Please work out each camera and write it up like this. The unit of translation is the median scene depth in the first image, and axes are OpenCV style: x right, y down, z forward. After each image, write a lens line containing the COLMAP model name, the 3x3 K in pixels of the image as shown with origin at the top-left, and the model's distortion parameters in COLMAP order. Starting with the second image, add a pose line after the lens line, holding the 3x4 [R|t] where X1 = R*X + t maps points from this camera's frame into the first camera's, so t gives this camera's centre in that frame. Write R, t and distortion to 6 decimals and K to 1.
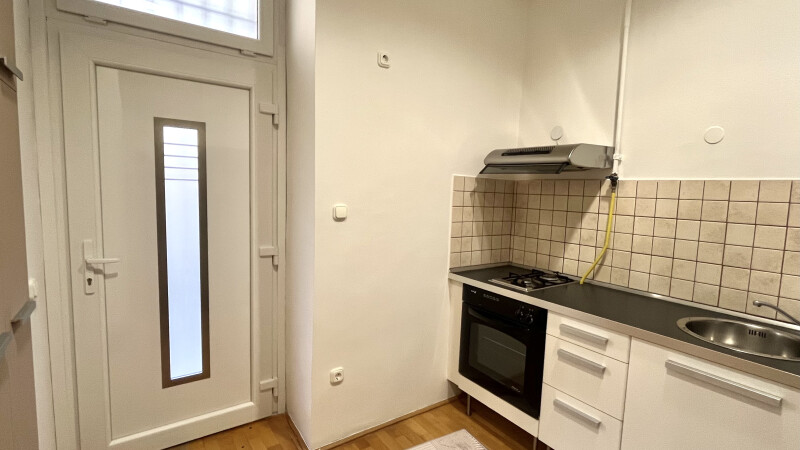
lens RADIAL K [[387.6, 0, 398.7], [0, 387.6, 224.4], [0, 0, 1]] dist [0.000470, -0.000094]
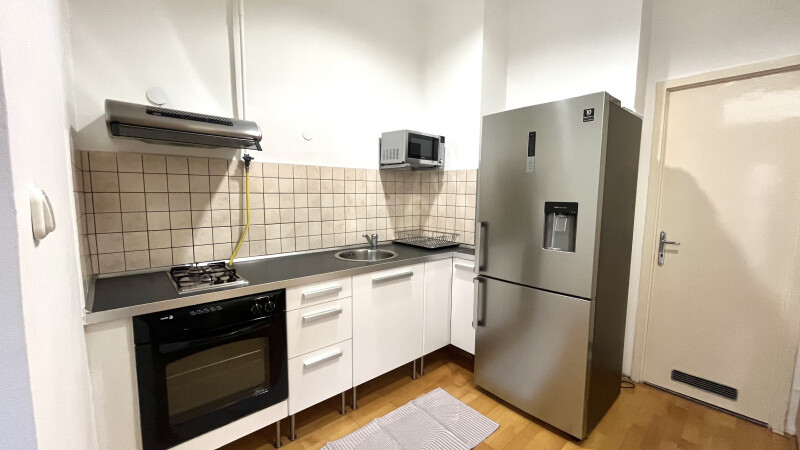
lens RADIAL K [[325.0, 0, 397.8], [0, 325.0, 226.9], [0, 0, 1]] dist [-0.000004, 0.000701]
pose [[-0.108107, -0.137385, 0.984601, -0.388331], [0.077345, 0.986241, 0.146106, -0.031310], [-0.991126, 0.091949, -0.095994, 0.669113]]
